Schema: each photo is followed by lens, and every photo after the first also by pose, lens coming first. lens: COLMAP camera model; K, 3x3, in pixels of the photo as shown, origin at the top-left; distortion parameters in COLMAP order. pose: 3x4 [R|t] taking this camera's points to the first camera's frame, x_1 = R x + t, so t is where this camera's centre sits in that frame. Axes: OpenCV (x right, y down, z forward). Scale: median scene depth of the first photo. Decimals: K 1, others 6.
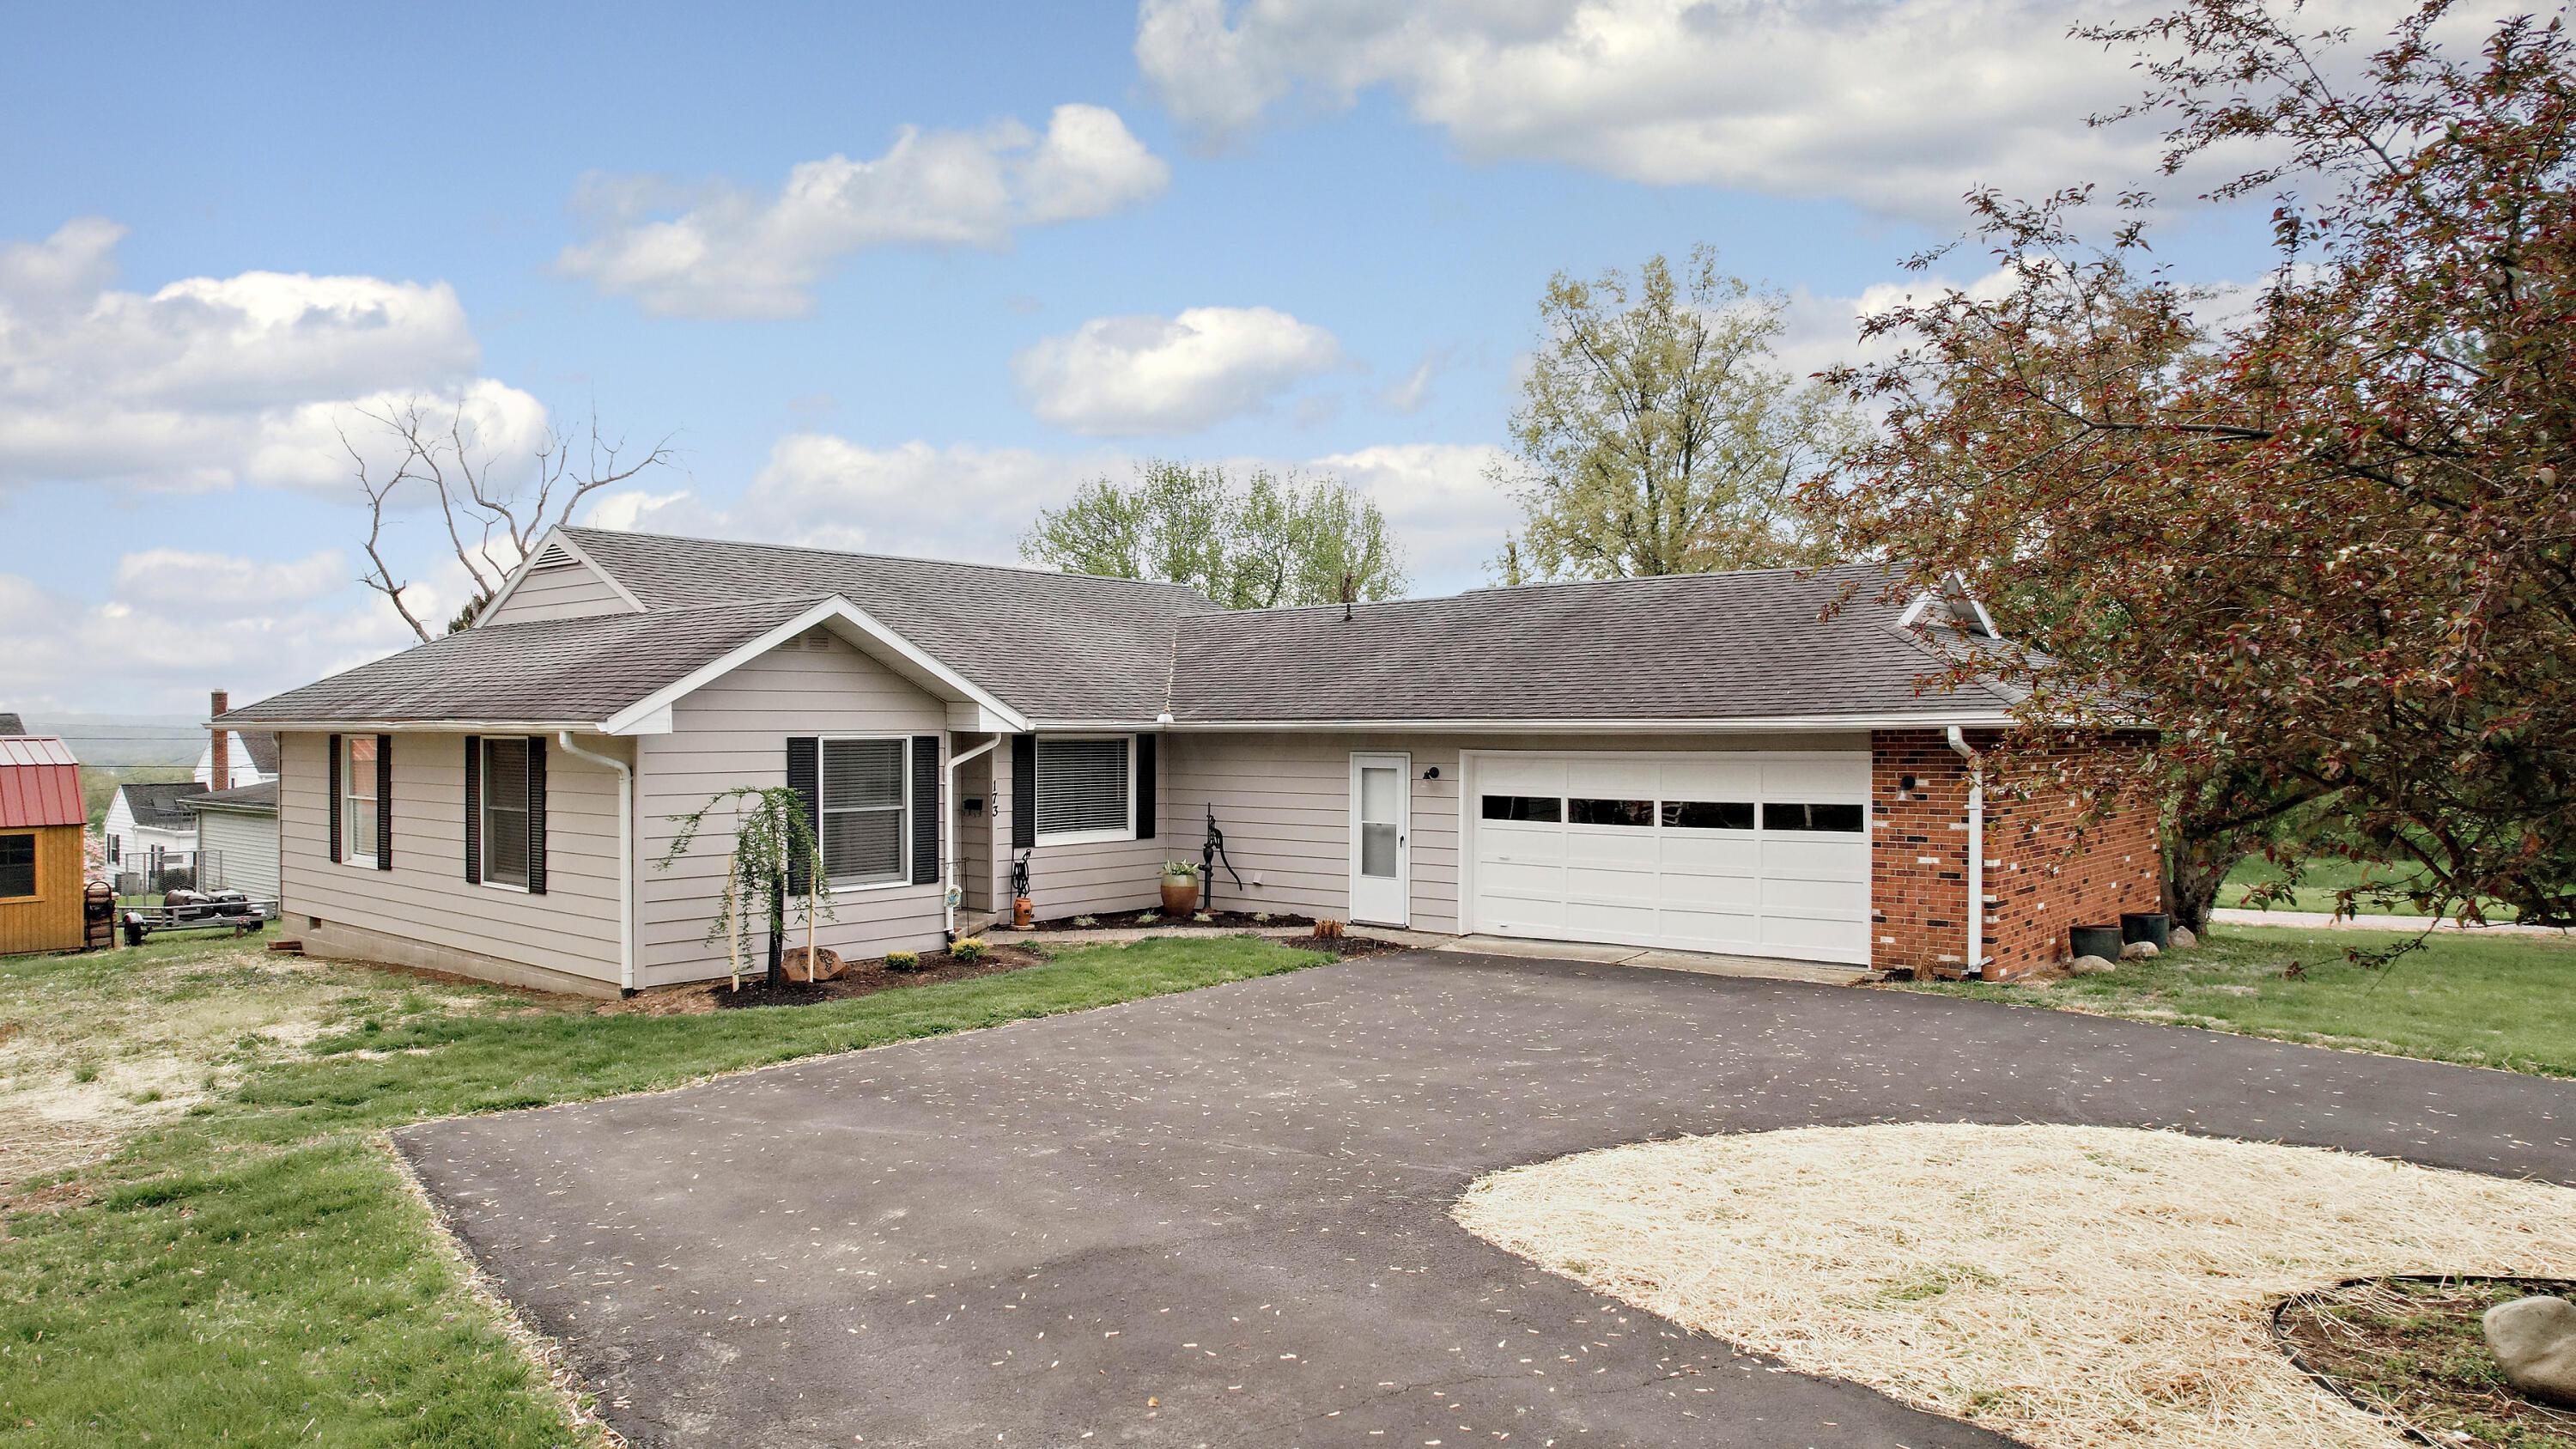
lens RADIAL K [[1643.0, 0, 1282.2], [0, 1643.0, 727.2], [0, 0, 1]] dist [-0.068335, 0.054496]
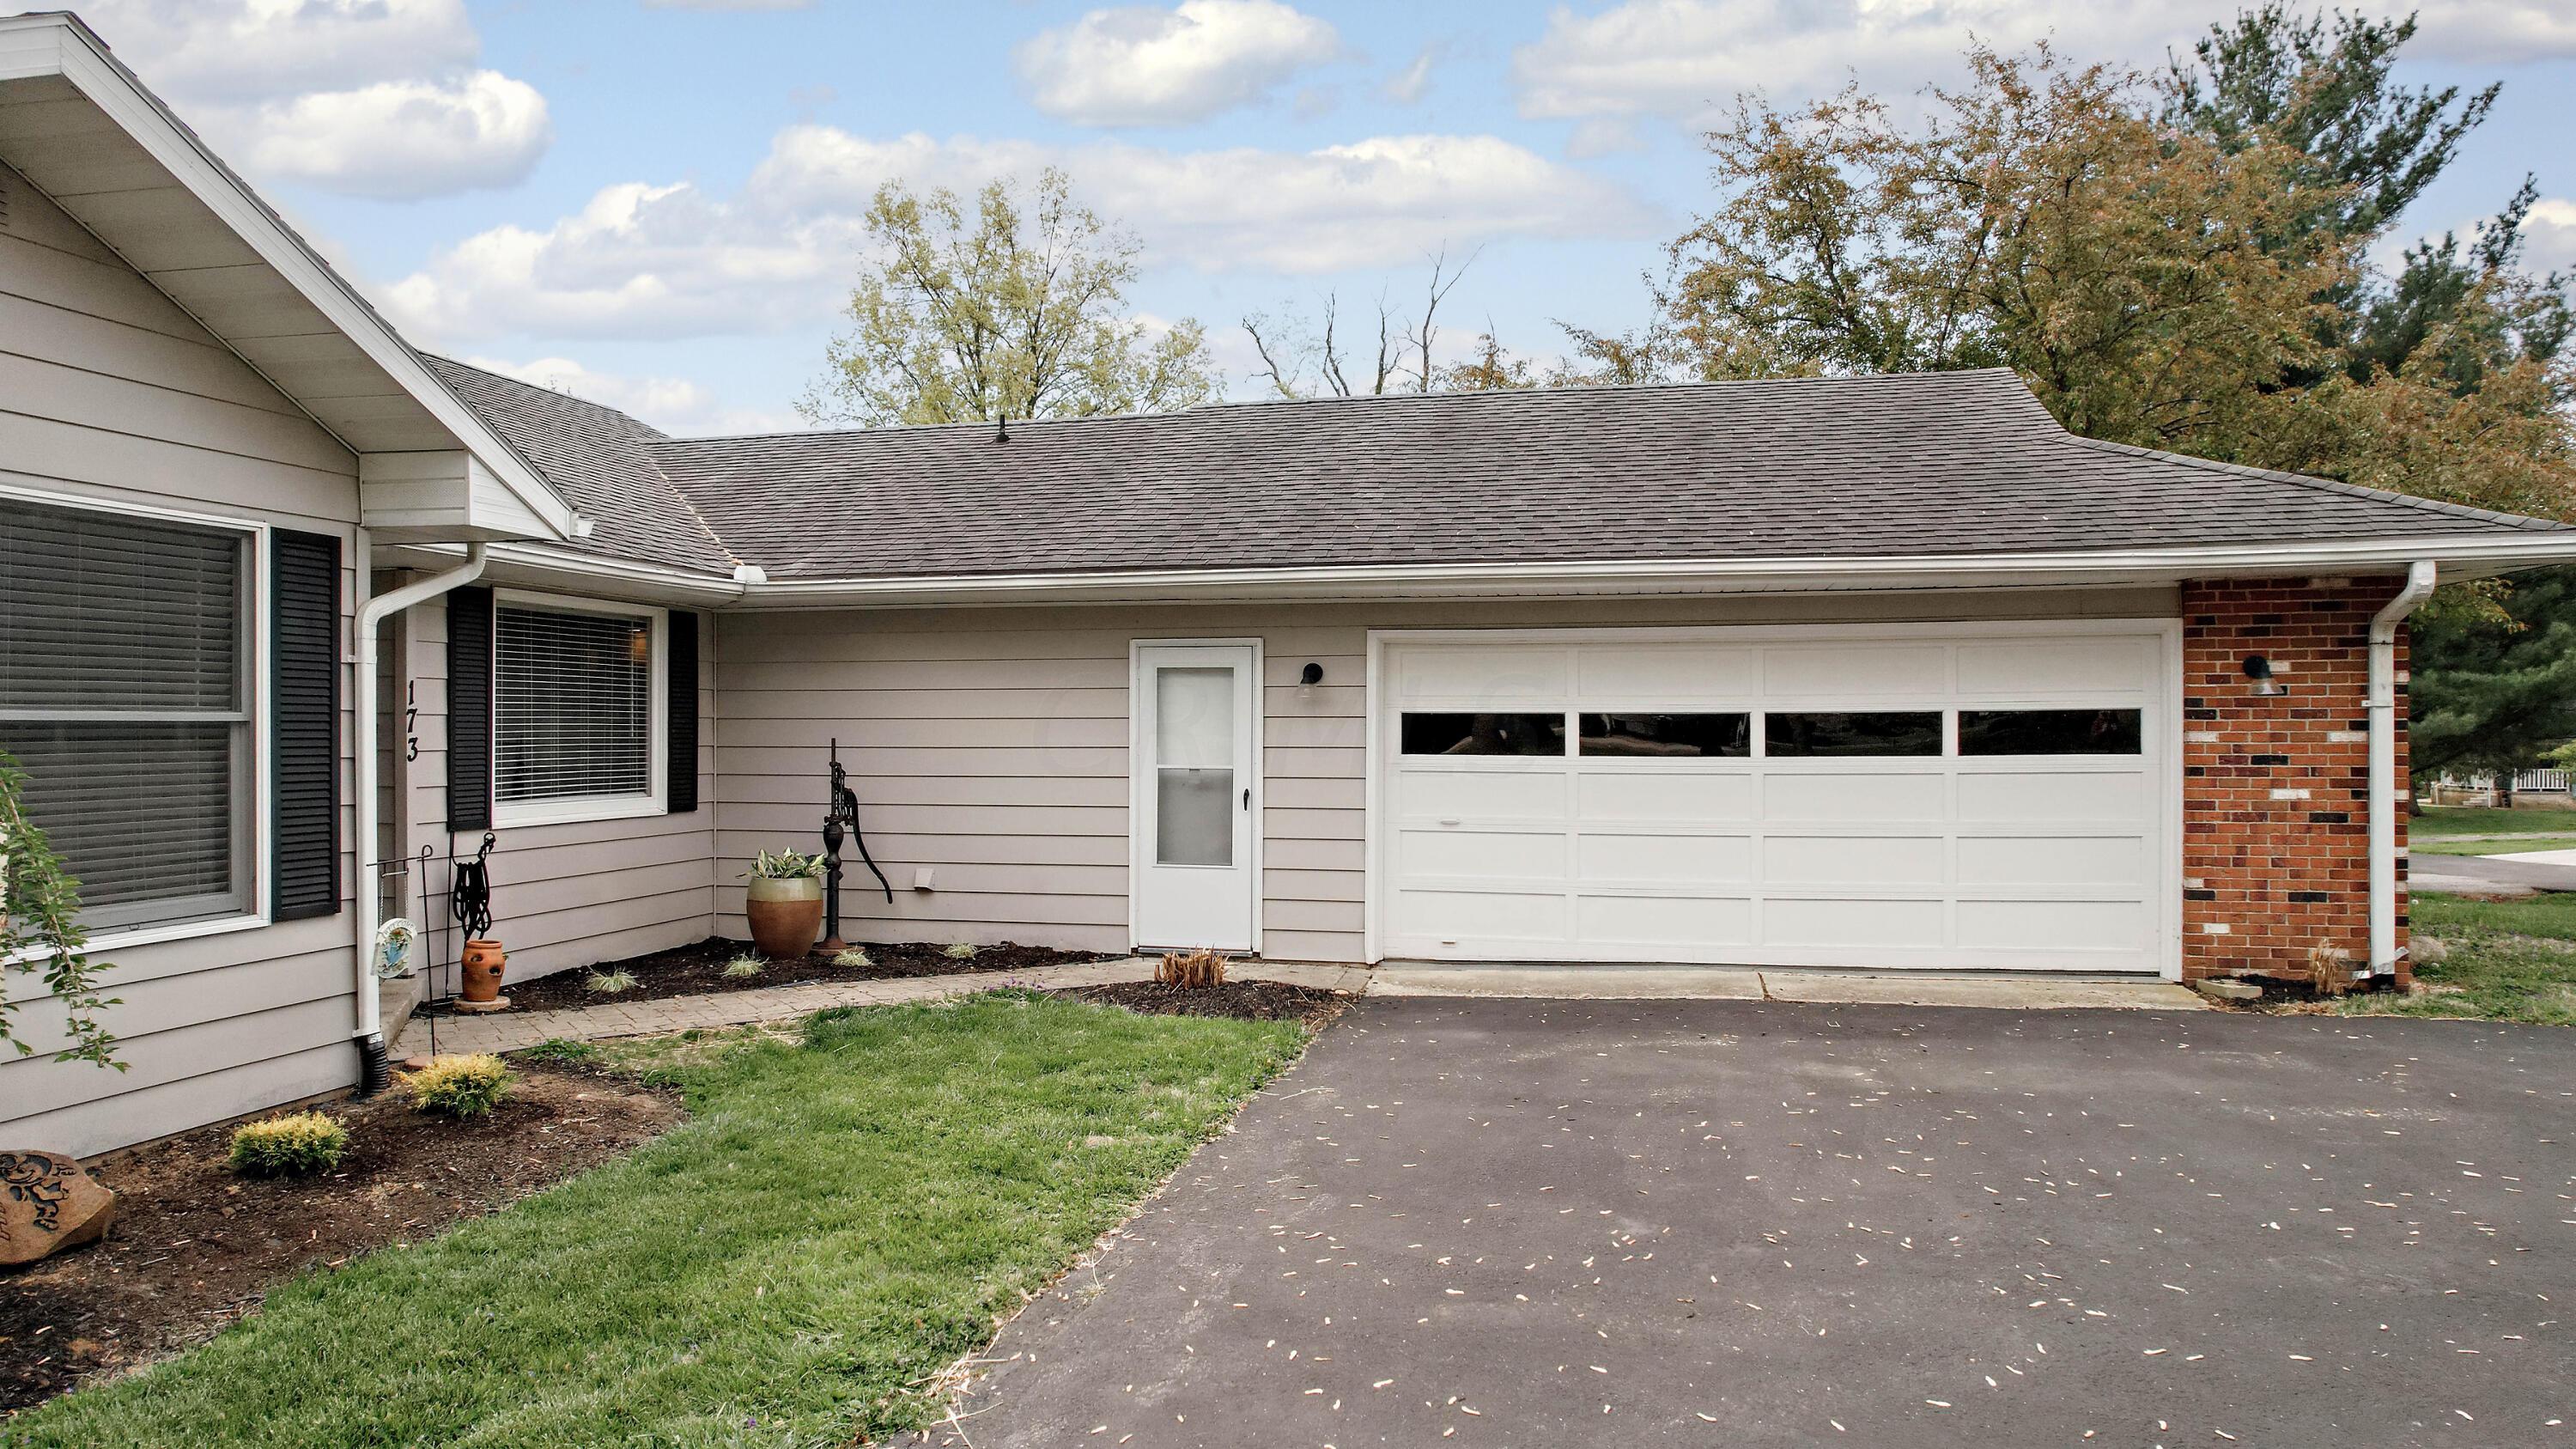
lens RADIAL K [[1643.0, 0, 1276.3], [0, 1643.0, 730.4], [0, 0, 1]] dist [-0.068335, 0.054496]
pose [[0.888816, 0.000765, 0.458263, -0.175290], [-0.001438, 0.999998, 0.001120, 0.047166], [-0.458262, -0.001655, 0.888816, 0.521340]]
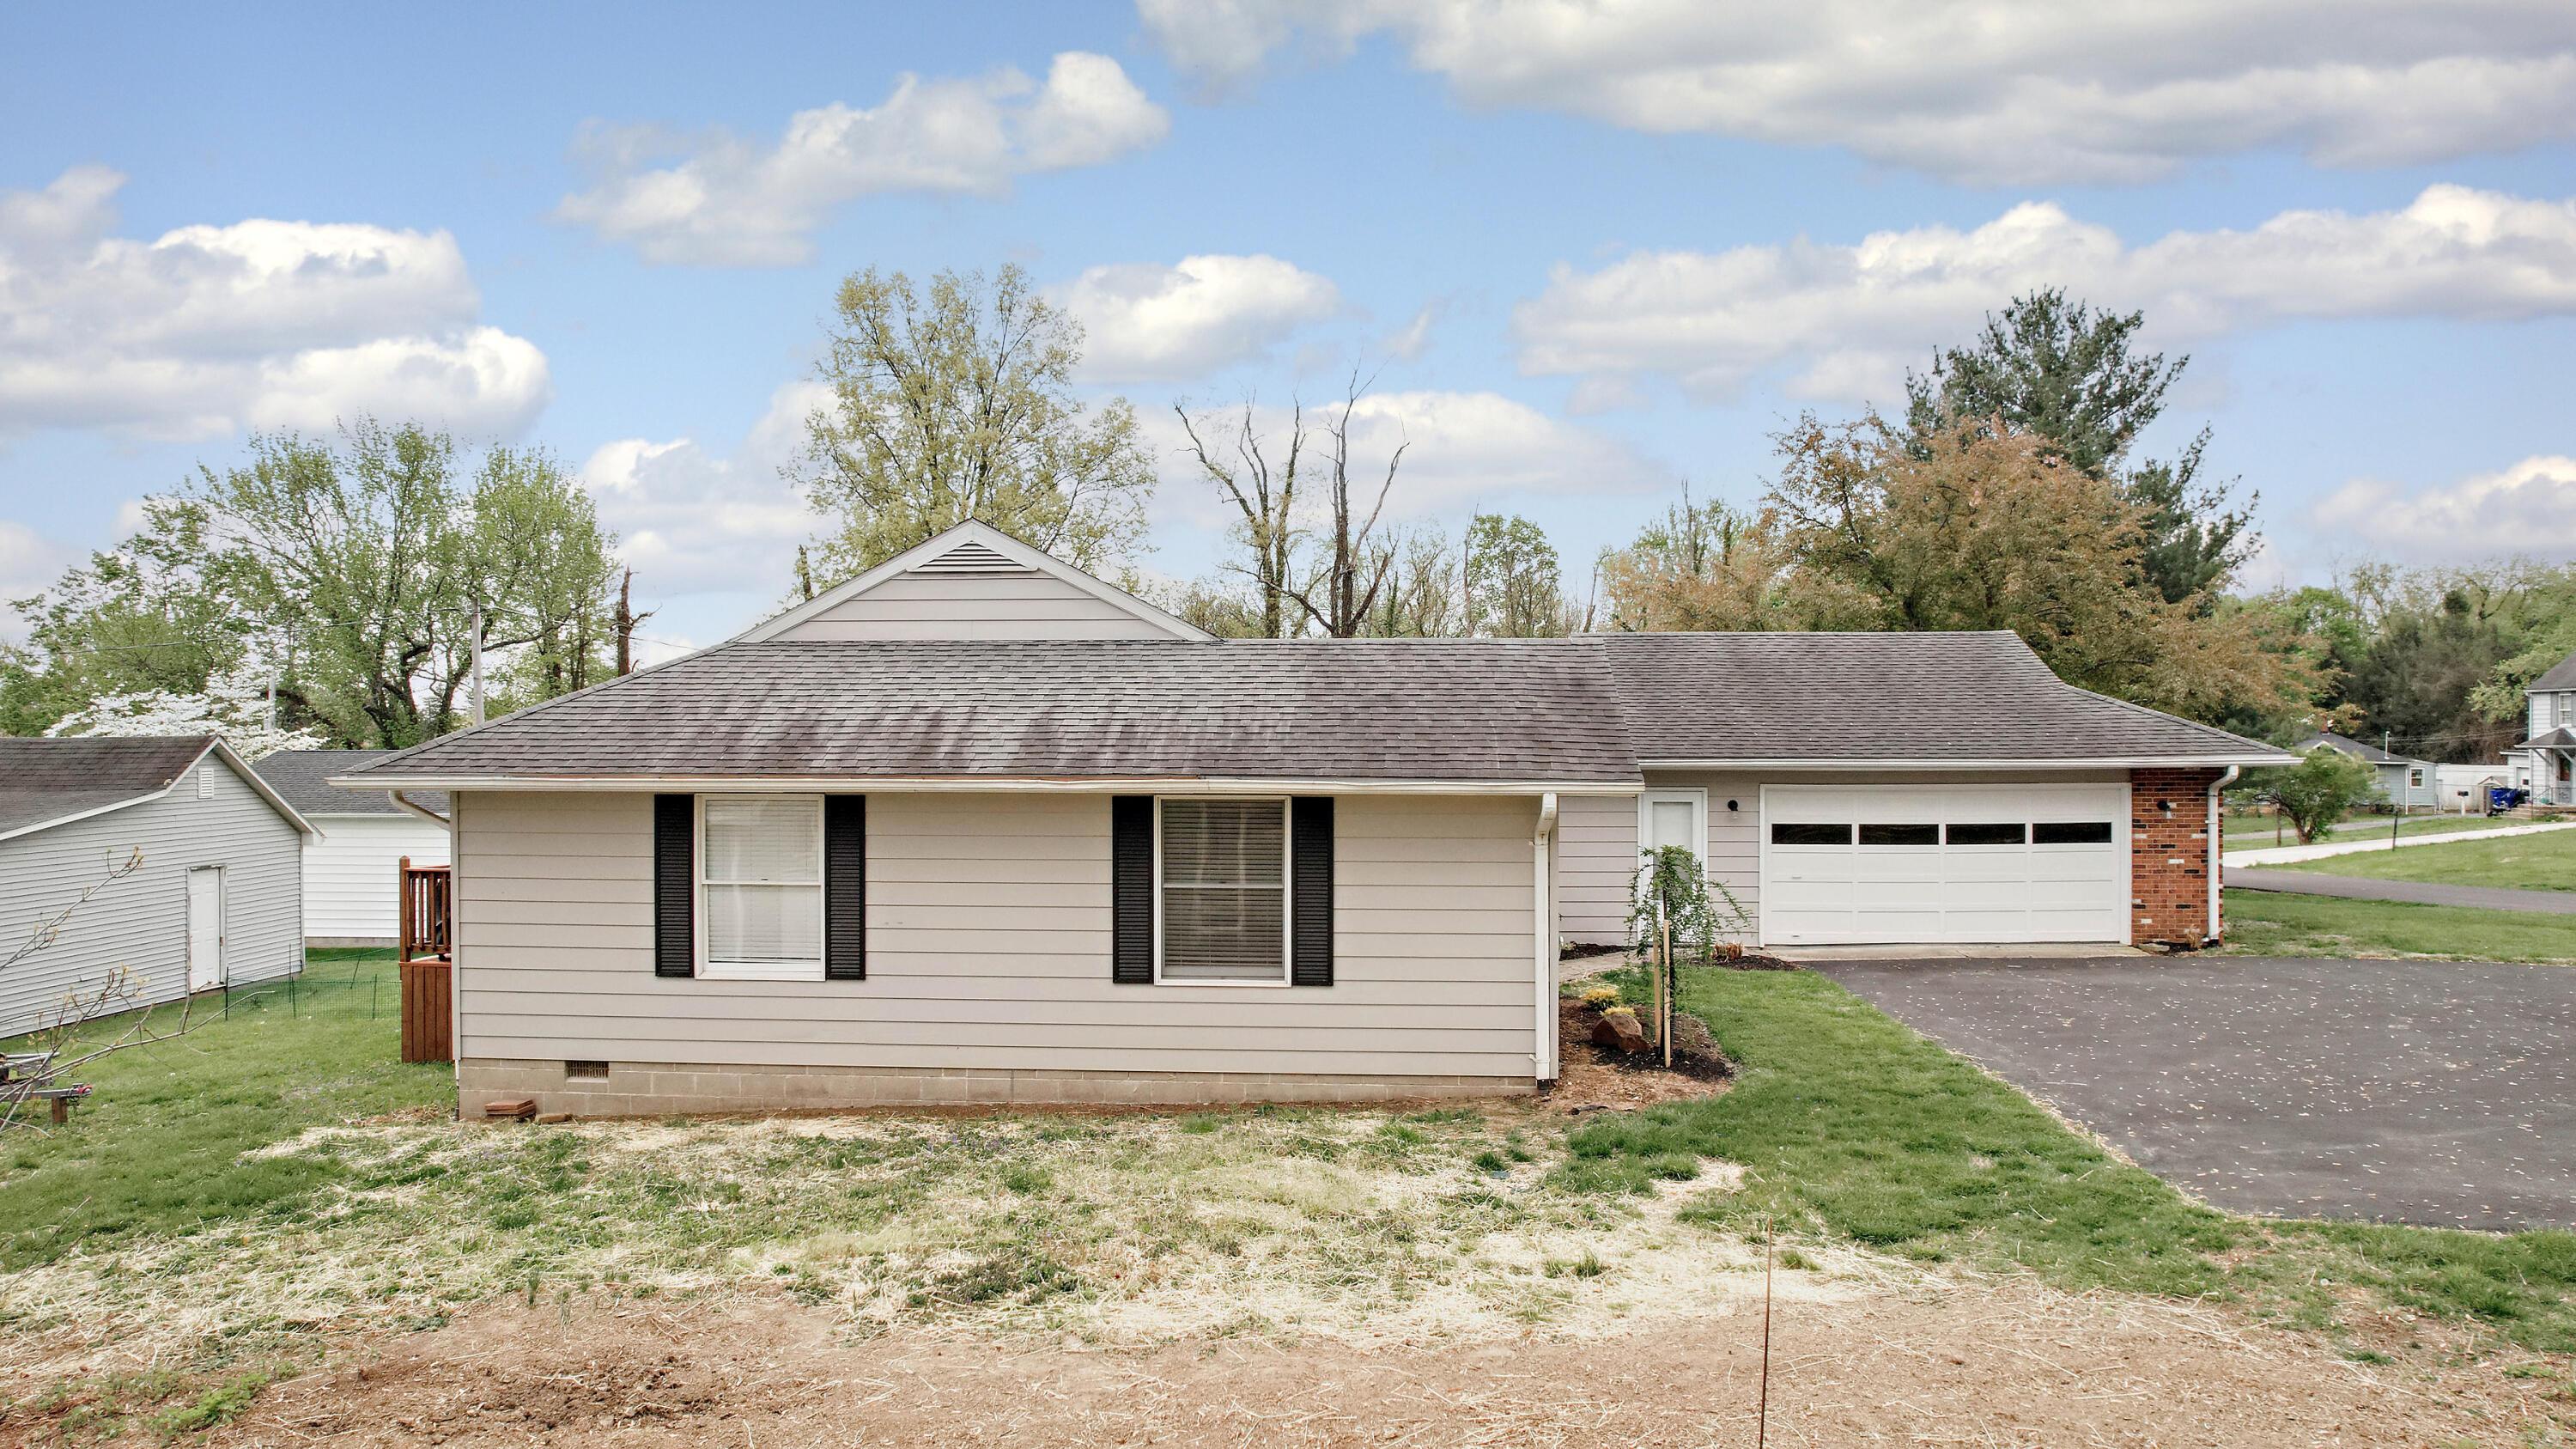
lens RADIAL K [[1643.0, 0, 1282.4], [0, 1643.0, 734.0], [0, 0, 1]] dist [-0.068335, 0.054496]
pose [[0.797406, -0.001472, 0.603441, -0.844637], [0.000028, 0.999997, 0.002402, -0.024124], [-0.603443, -0.001898, 0.797404, 0.297321]]
